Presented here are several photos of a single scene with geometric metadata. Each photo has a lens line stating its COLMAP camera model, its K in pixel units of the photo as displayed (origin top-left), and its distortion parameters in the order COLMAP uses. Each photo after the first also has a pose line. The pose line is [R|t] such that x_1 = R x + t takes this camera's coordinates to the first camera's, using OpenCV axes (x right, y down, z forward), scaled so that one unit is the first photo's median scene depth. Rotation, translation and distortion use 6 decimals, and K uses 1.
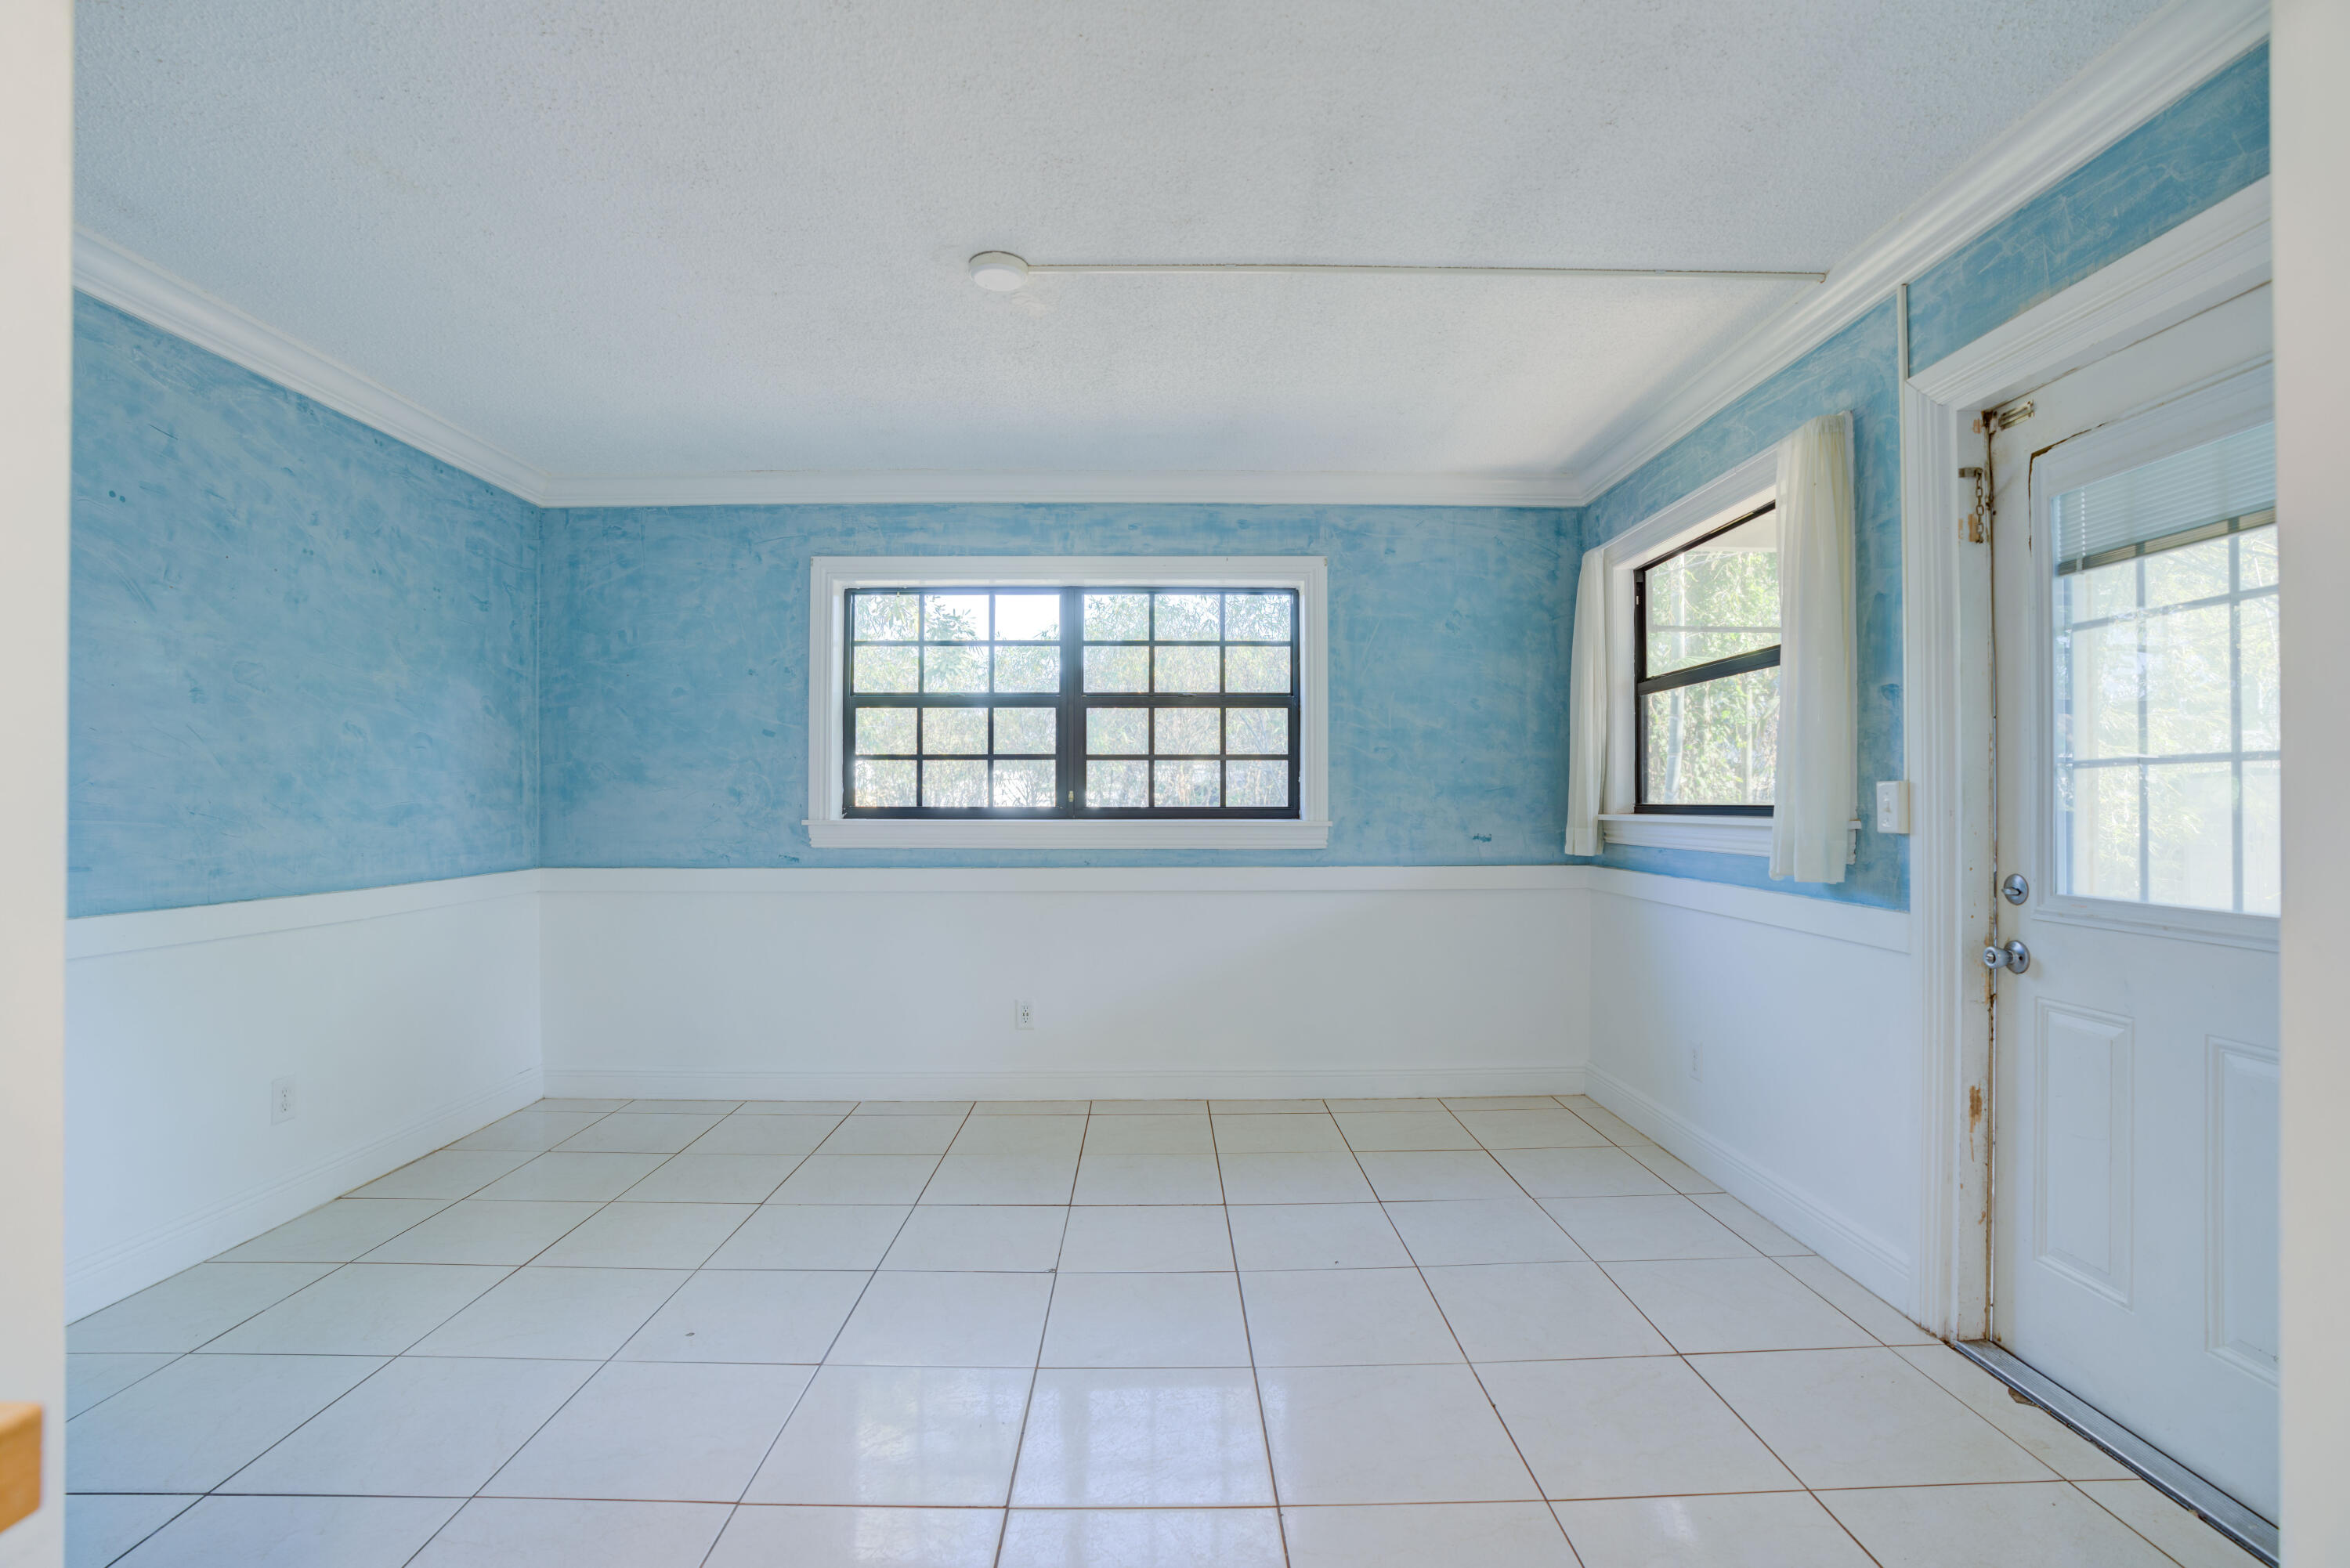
lens RADIAL K [[1069.1, 0, 1175.0], [0, 1069.1, 784.0], [0, 0, 1]] dist [-0.067803, 0.027983]
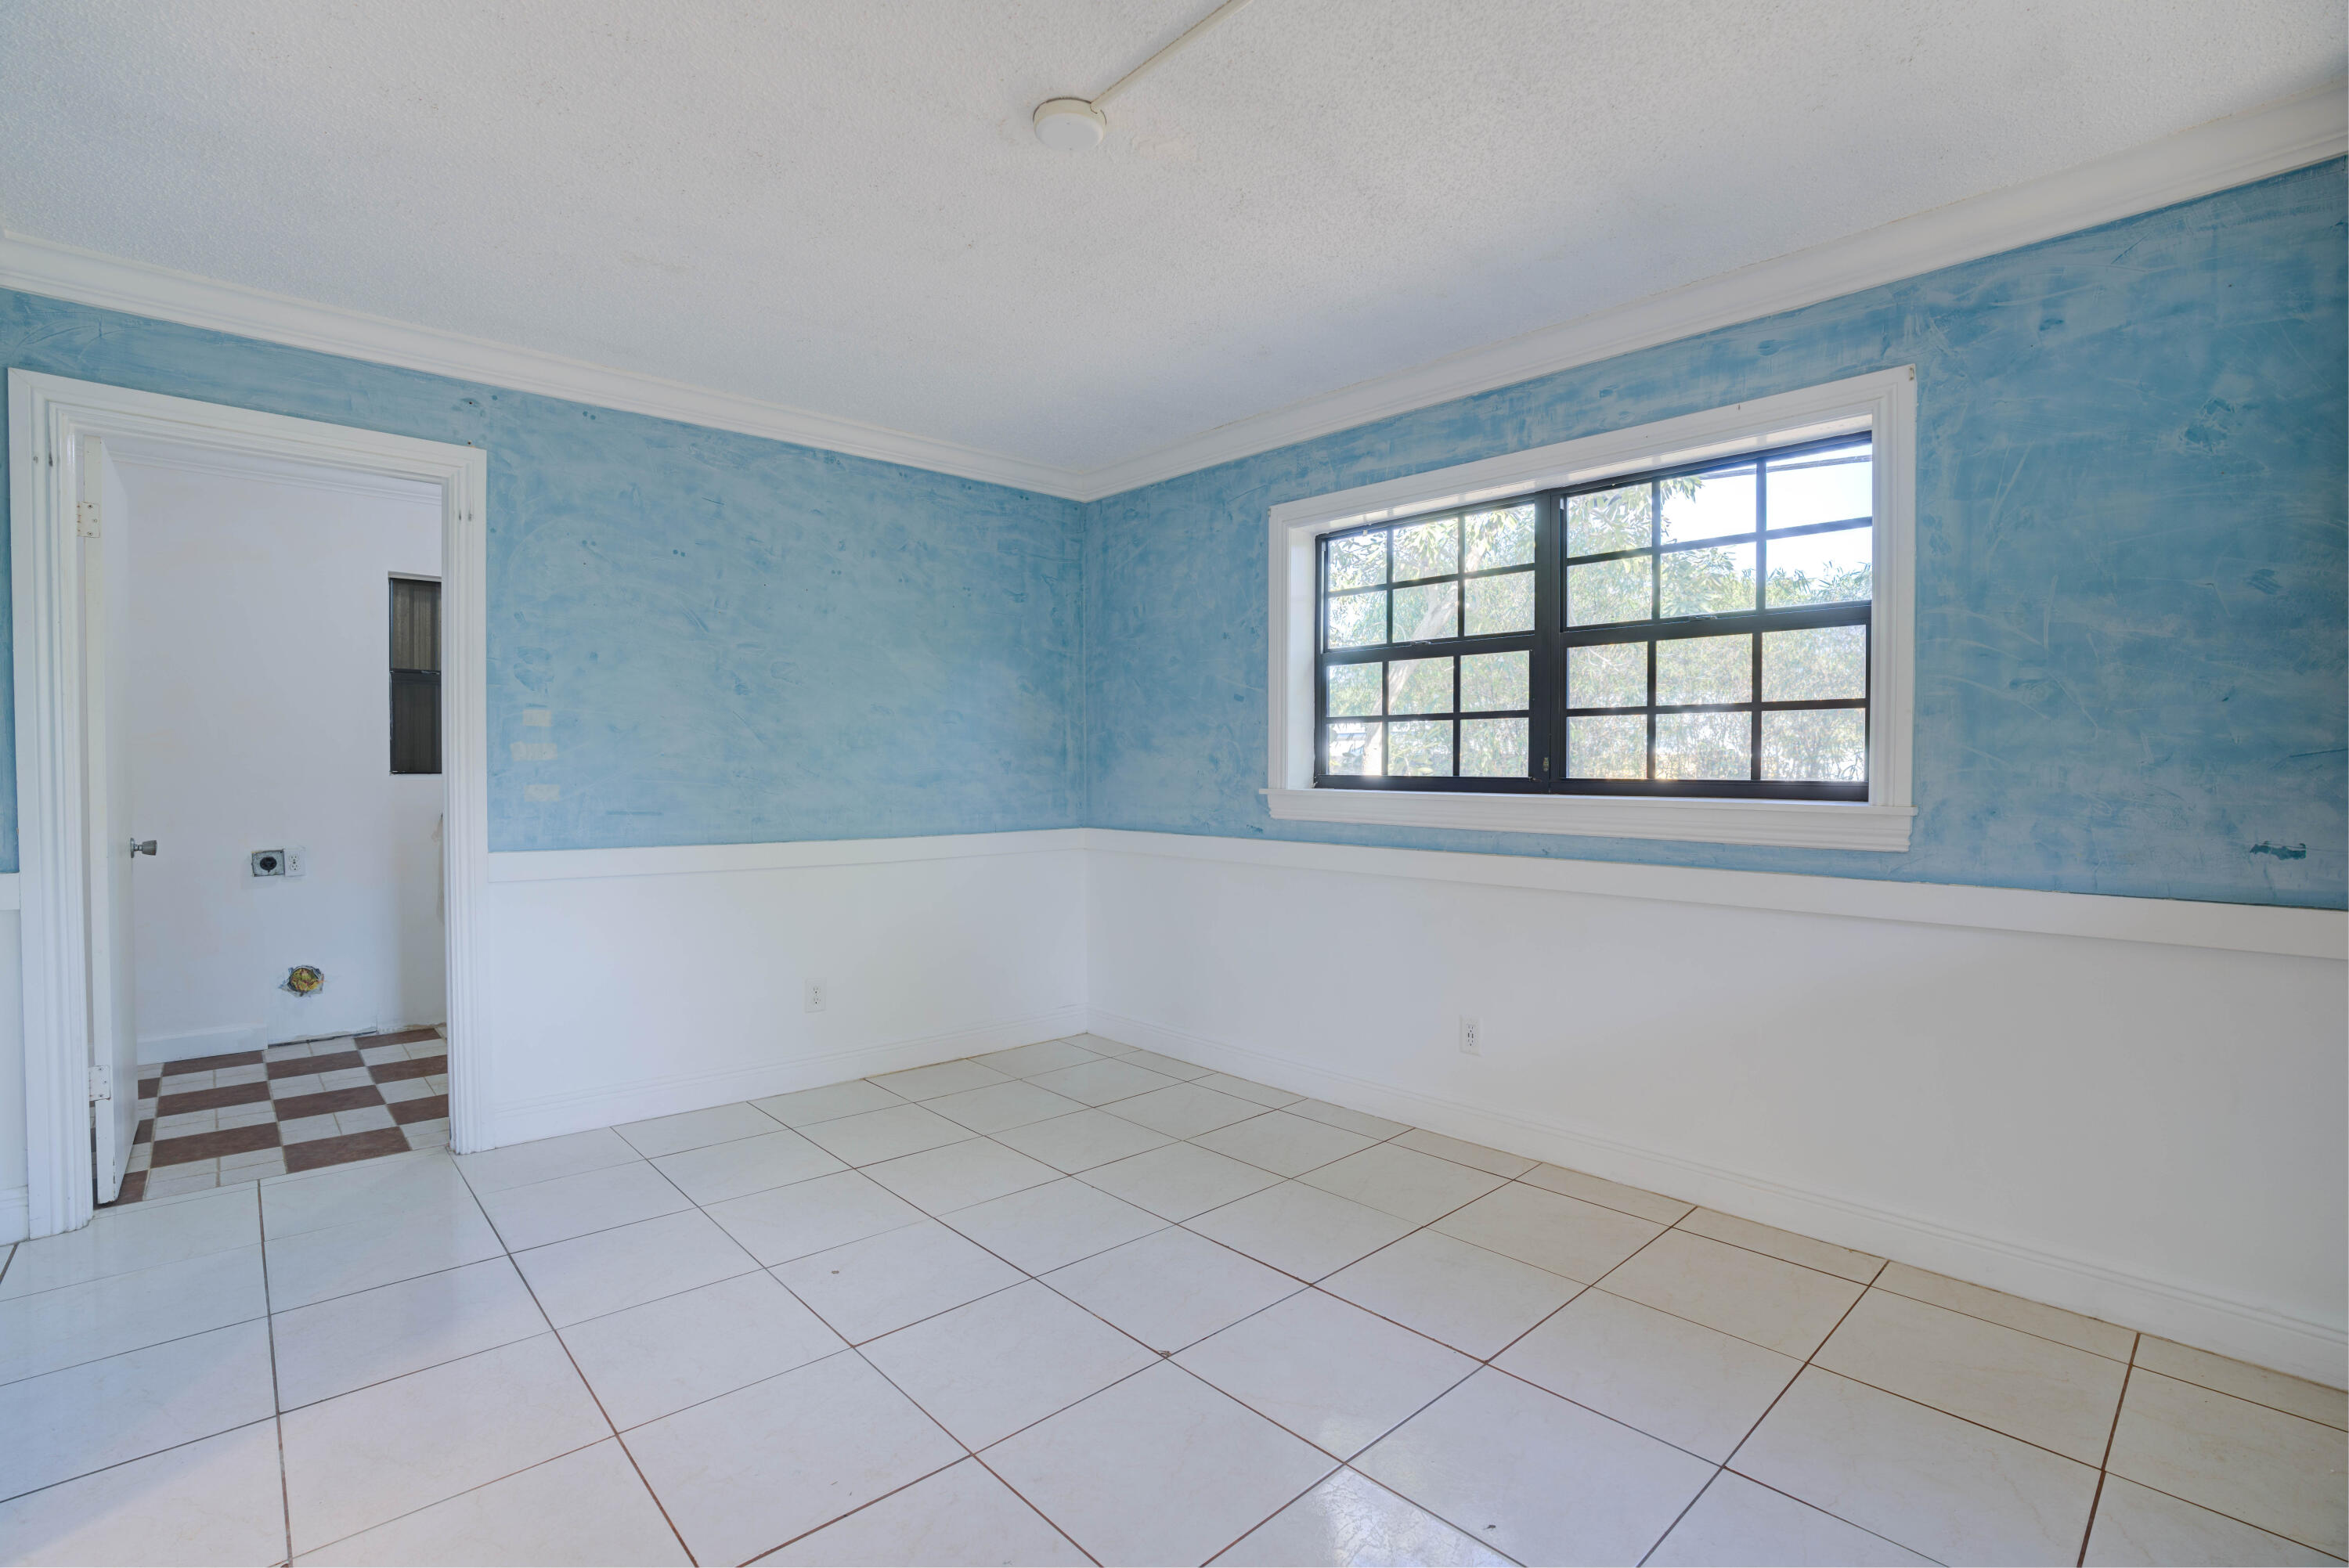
lens RADIAL K [[1085.6, 0, 1170.5], [0, 1085.6, 788.8], [0, 0, 1]] dist [-0.072051, 0.029702]
pose [[0.665647, 0.018752, -0.746031, 0.311146], [0.006232, 0.999510, 0.030685, 0.003770], [0.746241, -0.025075, 0.665204, 0.295343]]
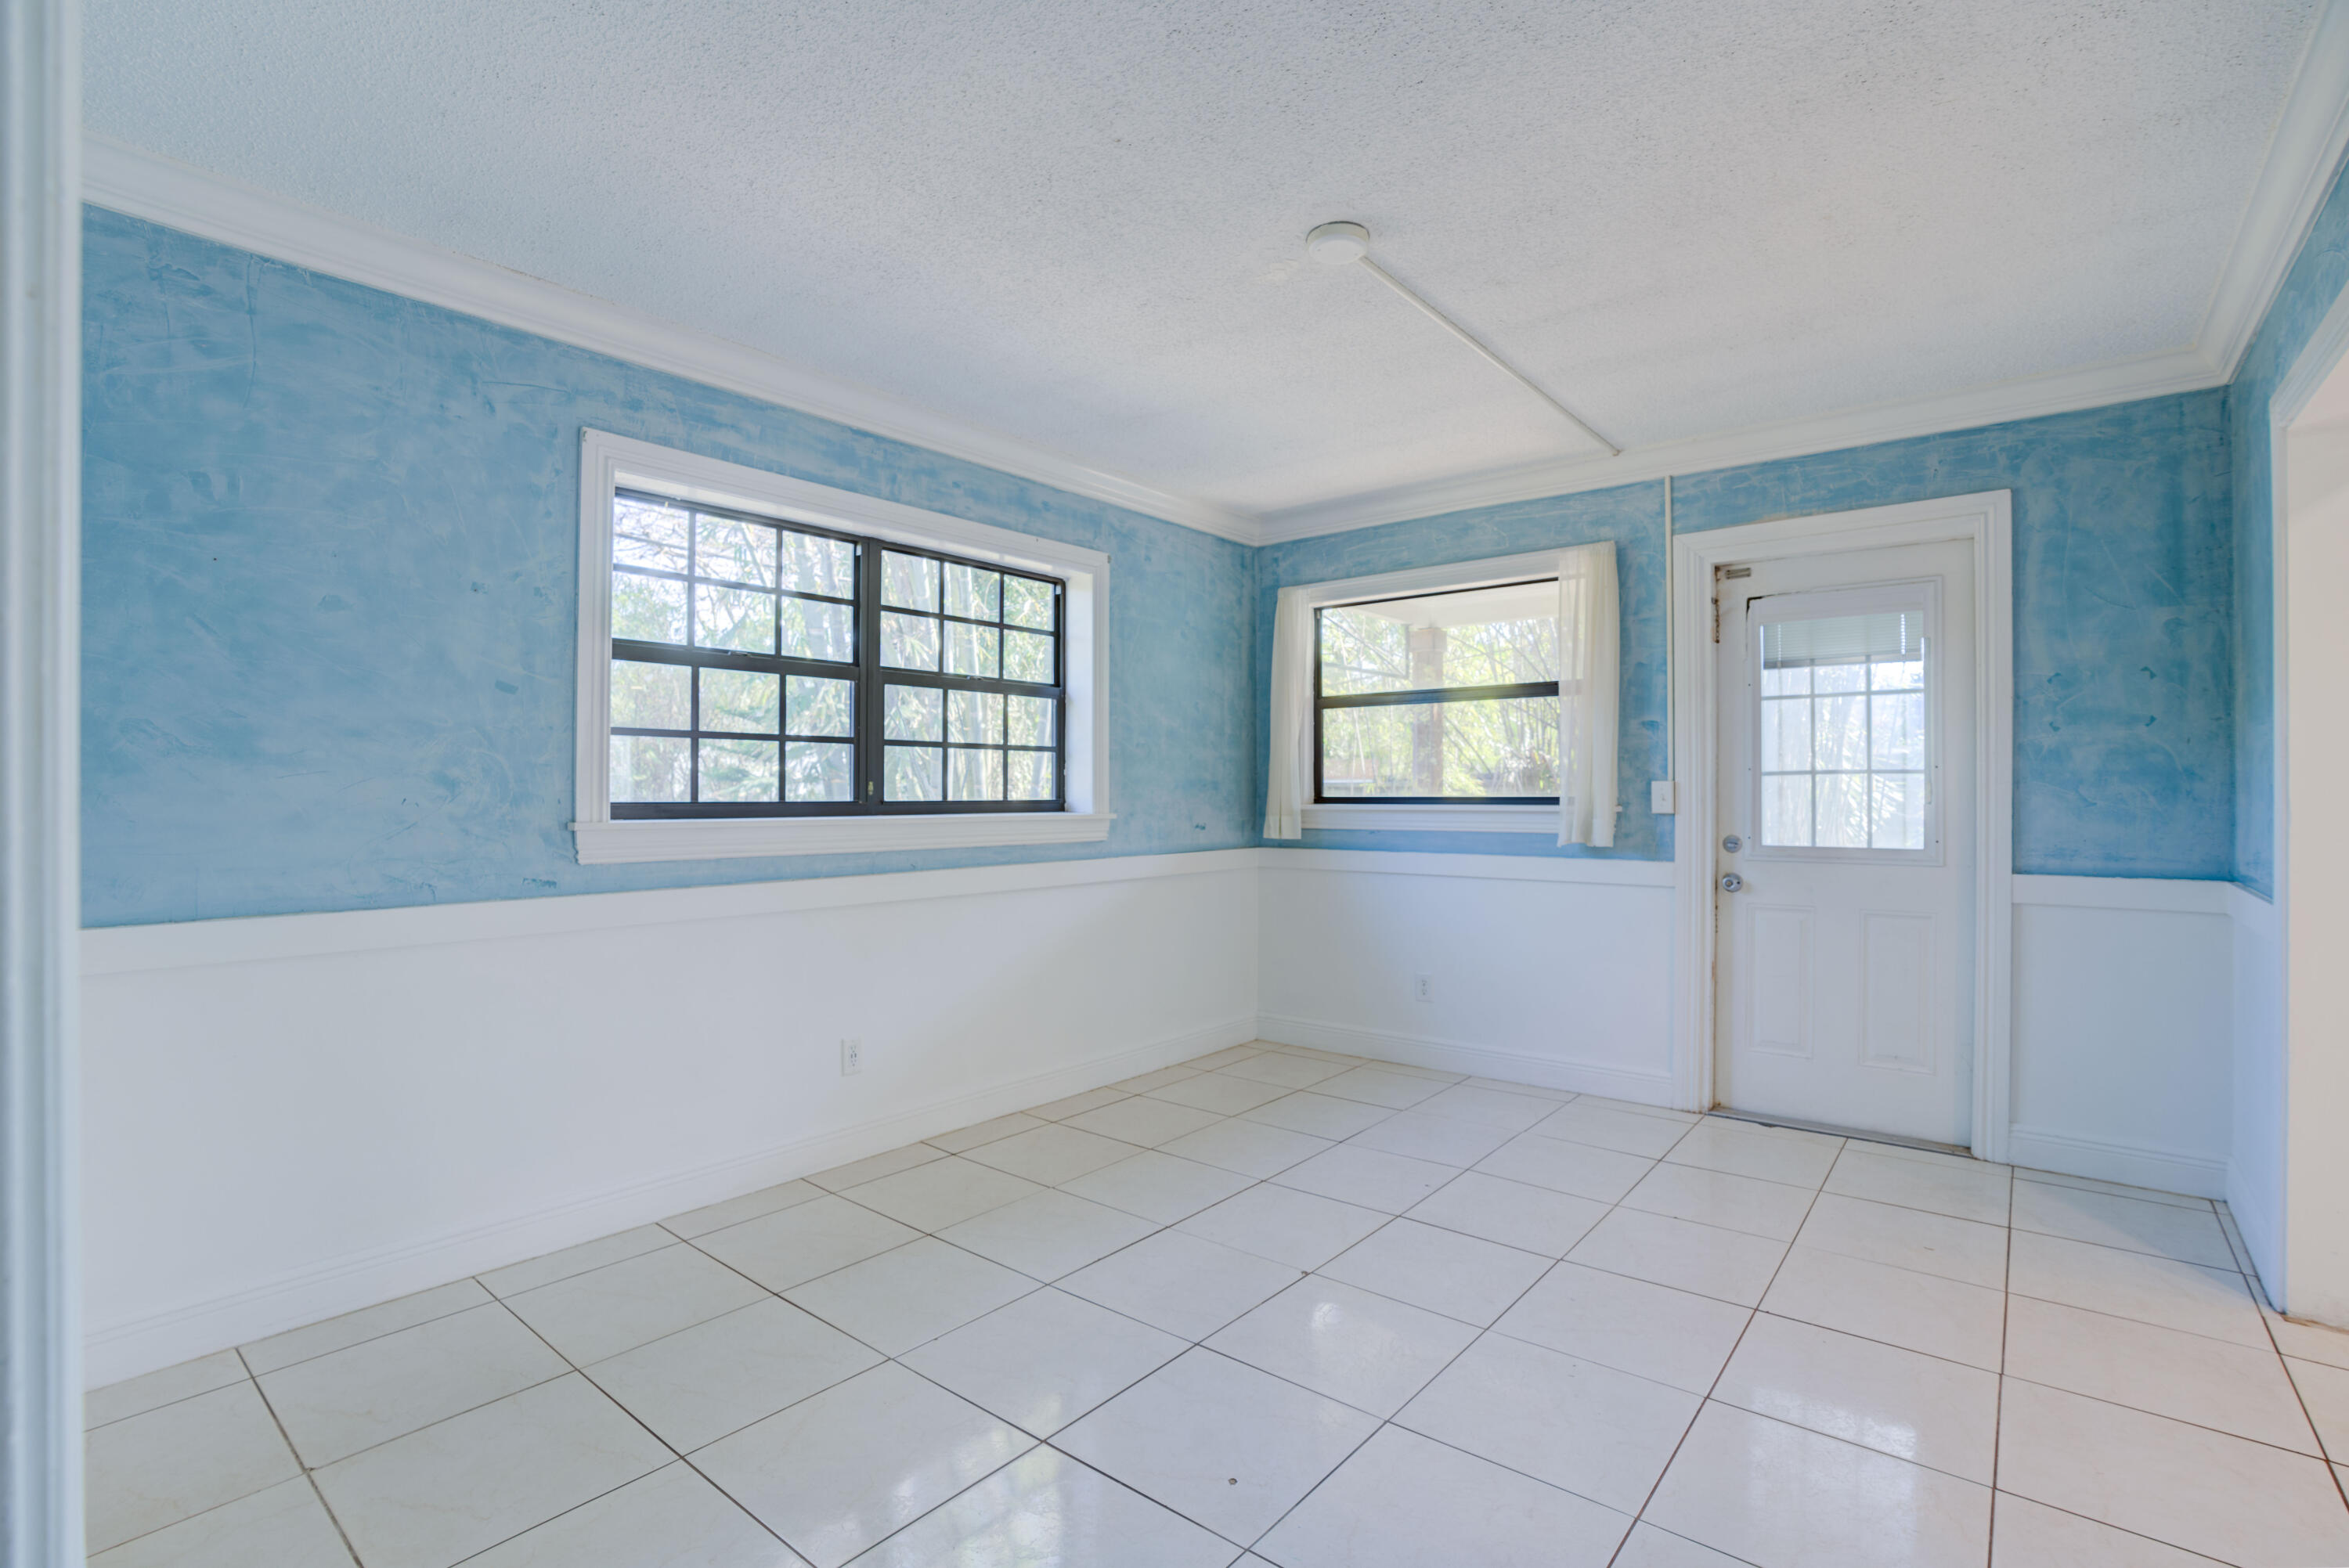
lens RADIAL K [[1068.6, 0, 1174.5], [0, 1068.6, 784.0], [0, 0, 1]] dist [-0.067803, 0.027983]
pose [[0.651981, 0.006366, 0.758208, -0.594839], [-0.011304, 0.999935, 0.001324, 0.004490], [-0.758151, -0.009434, 0.652011, 0.288281]]
